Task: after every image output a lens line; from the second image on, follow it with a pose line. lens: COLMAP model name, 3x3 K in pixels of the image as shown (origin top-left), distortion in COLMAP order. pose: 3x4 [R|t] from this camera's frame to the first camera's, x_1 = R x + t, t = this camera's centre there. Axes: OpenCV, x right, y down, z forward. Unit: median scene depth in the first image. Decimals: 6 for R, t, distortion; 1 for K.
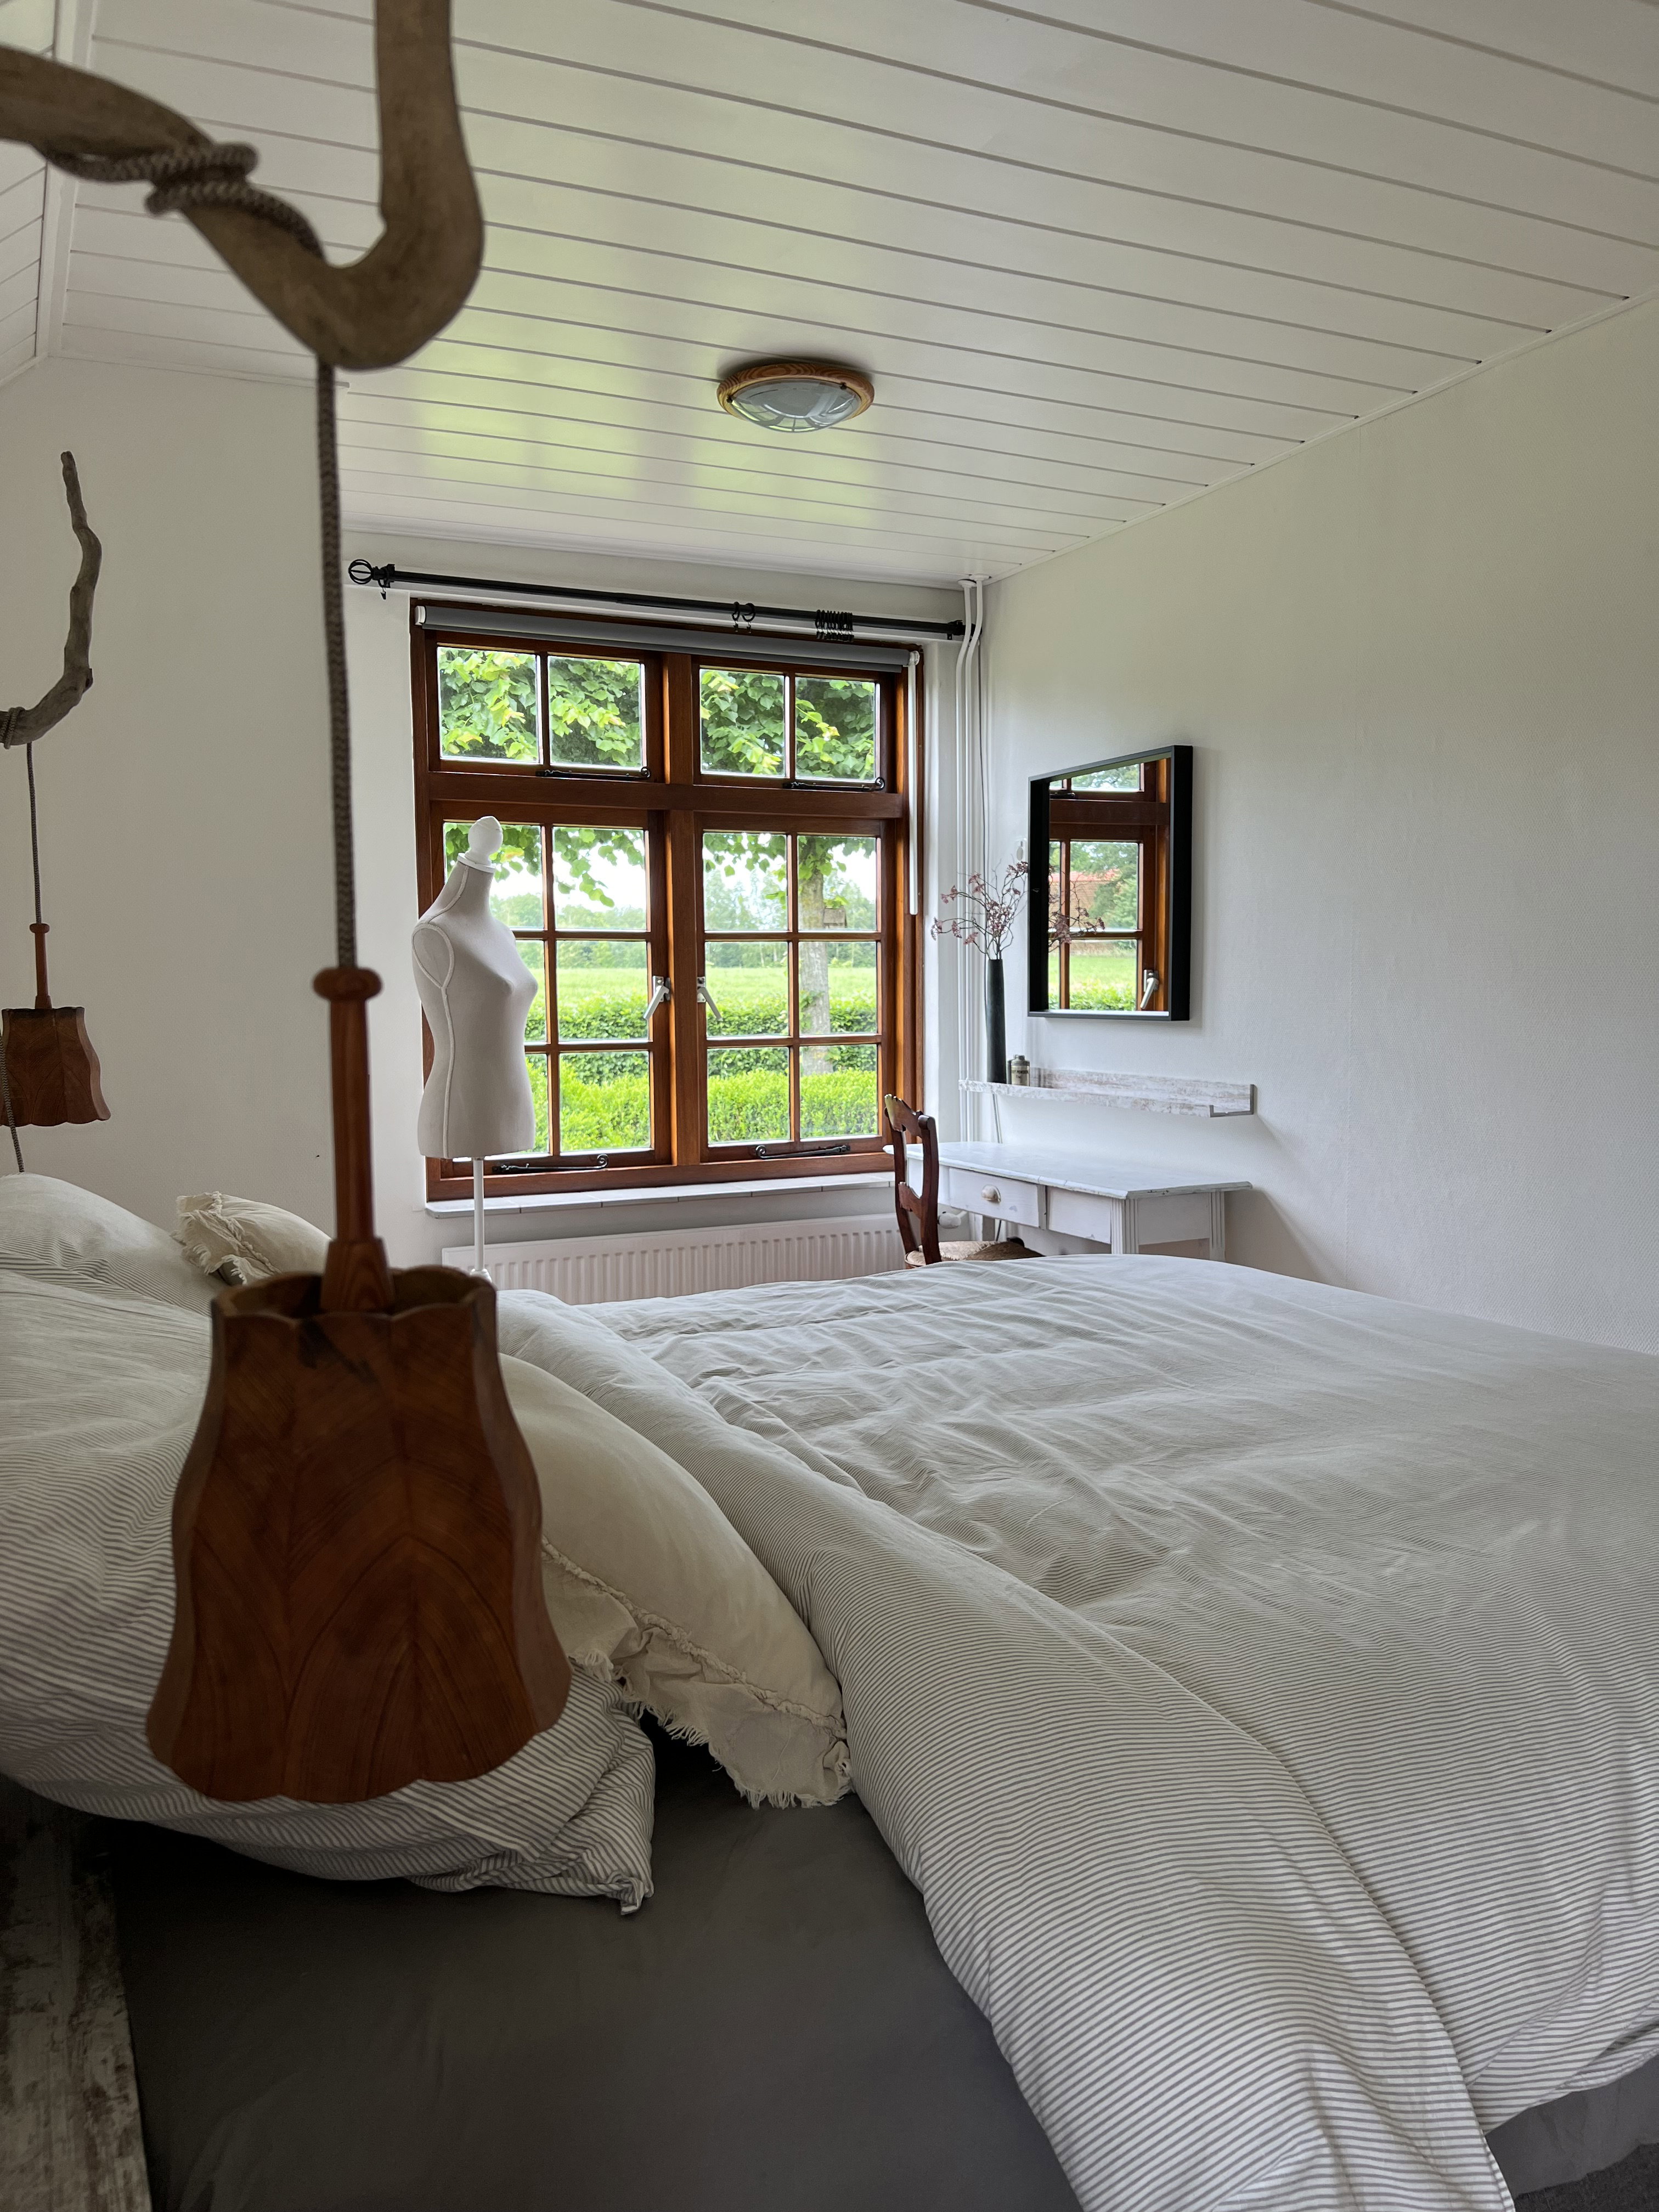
lens RADIAL K [[1674.6, 0, 842.8], [0, 1674.6, 1115.5], [0, 0, 1]] dist [0.010710, 0.002023]
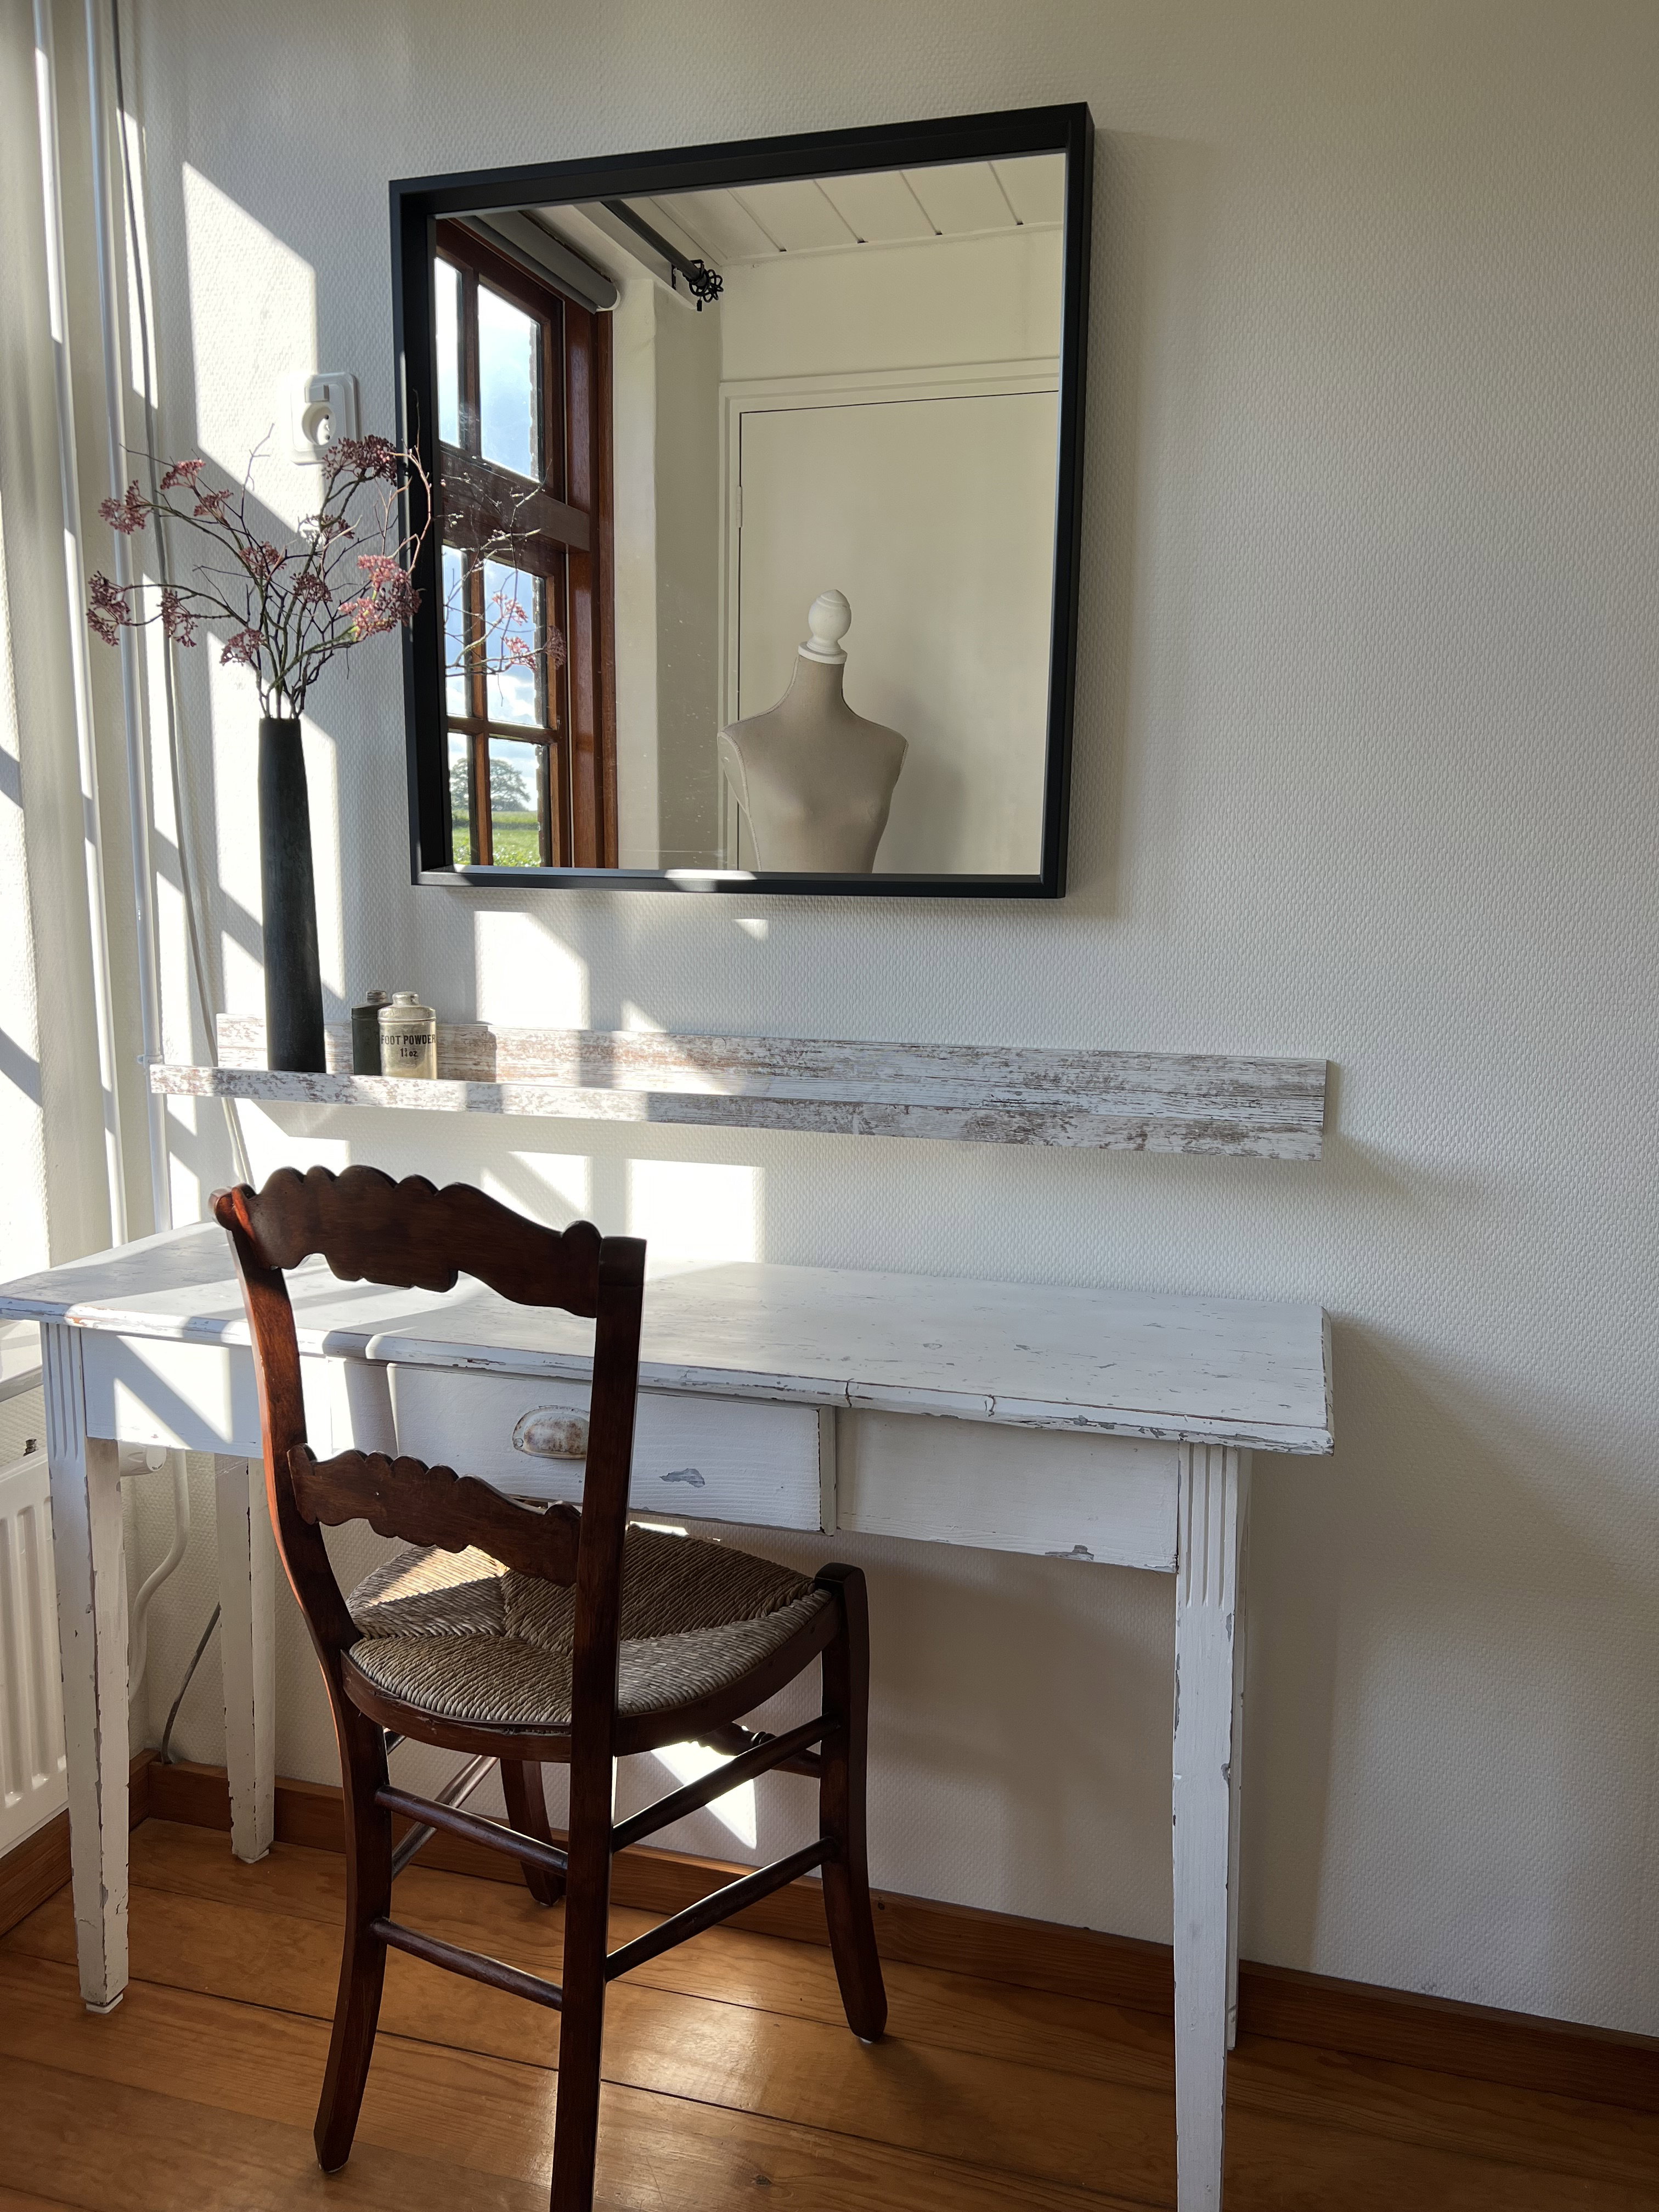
lens RADIAL K [[1674.6, 0, 842.8], [0, 1674.6, 1115.5], [0, 0, 1]] dist [0.010710, 0.002023]
pose [[0.631051, -0.107895, 0.768201, -0.127613], [0.044263, 0.993675, 0.103202, -0.049158], [-0.774477, -0.031123, 0.631836, 0.797370]]
